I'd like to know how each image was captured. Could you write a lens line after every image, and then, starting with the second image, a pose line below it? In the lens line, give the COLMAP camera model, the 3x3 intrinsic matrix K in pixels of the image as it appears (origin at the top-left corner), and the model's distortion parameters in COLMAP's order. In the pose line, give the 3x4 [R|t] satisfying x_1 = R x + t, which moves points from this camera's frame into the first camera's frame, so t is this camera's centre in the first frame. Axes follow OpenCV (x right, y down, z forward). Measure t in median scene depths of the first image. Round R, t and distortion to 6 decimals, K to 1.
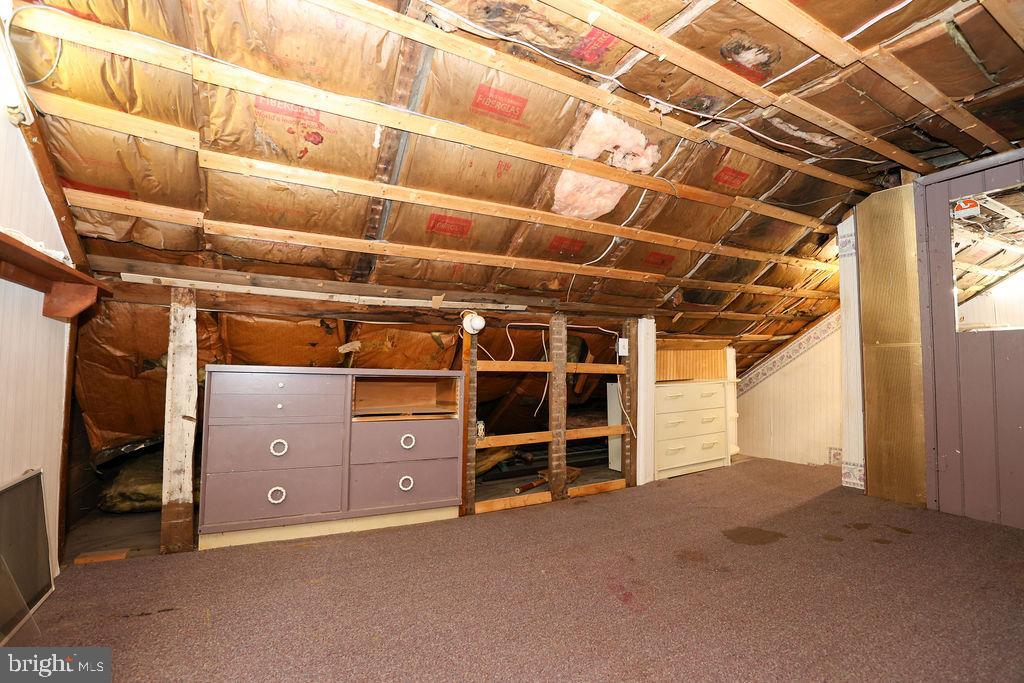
lens RADIAL K [[469.5, 0, 516.1], [0, 469.5, 337.7], [0, 0, 1]] dist [-0.037069, 0.007474]
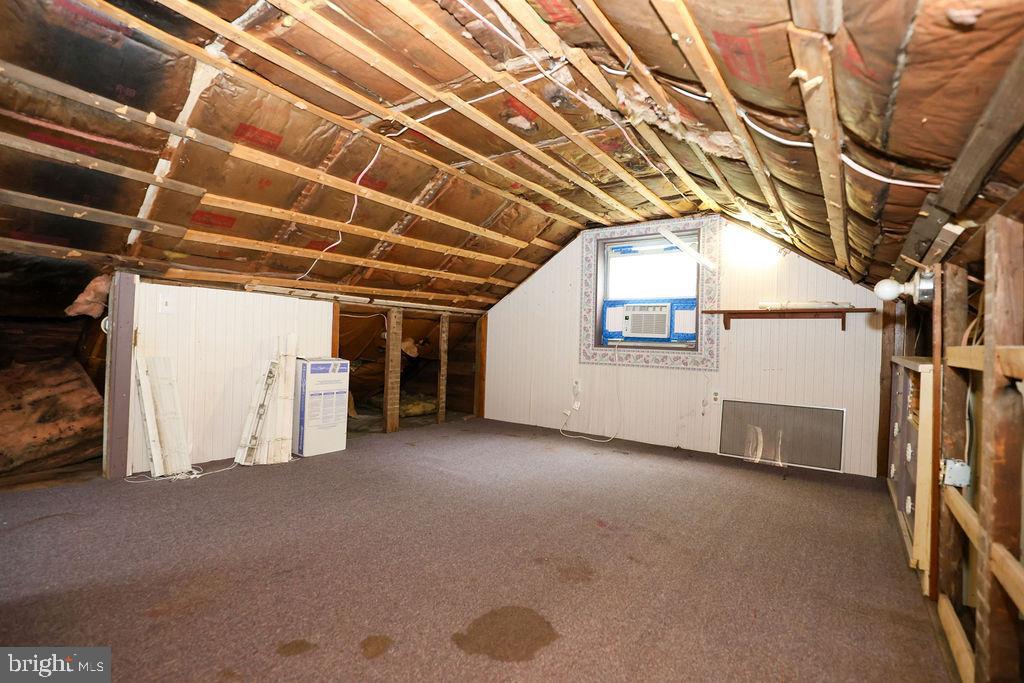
lens RADIAL K [[476.1, 0, 526.9], [0, 476.1, 347.3], [0, 0, 1]] dist [-0.039460, 0.007187]
pose [[-0.892368, -0.029920, -0.450316, 0.741877], [-0.007093, 0.998607, -0.052294, 0.096012], [0.451253, -0.043472, -0.891337, 1.505731]]
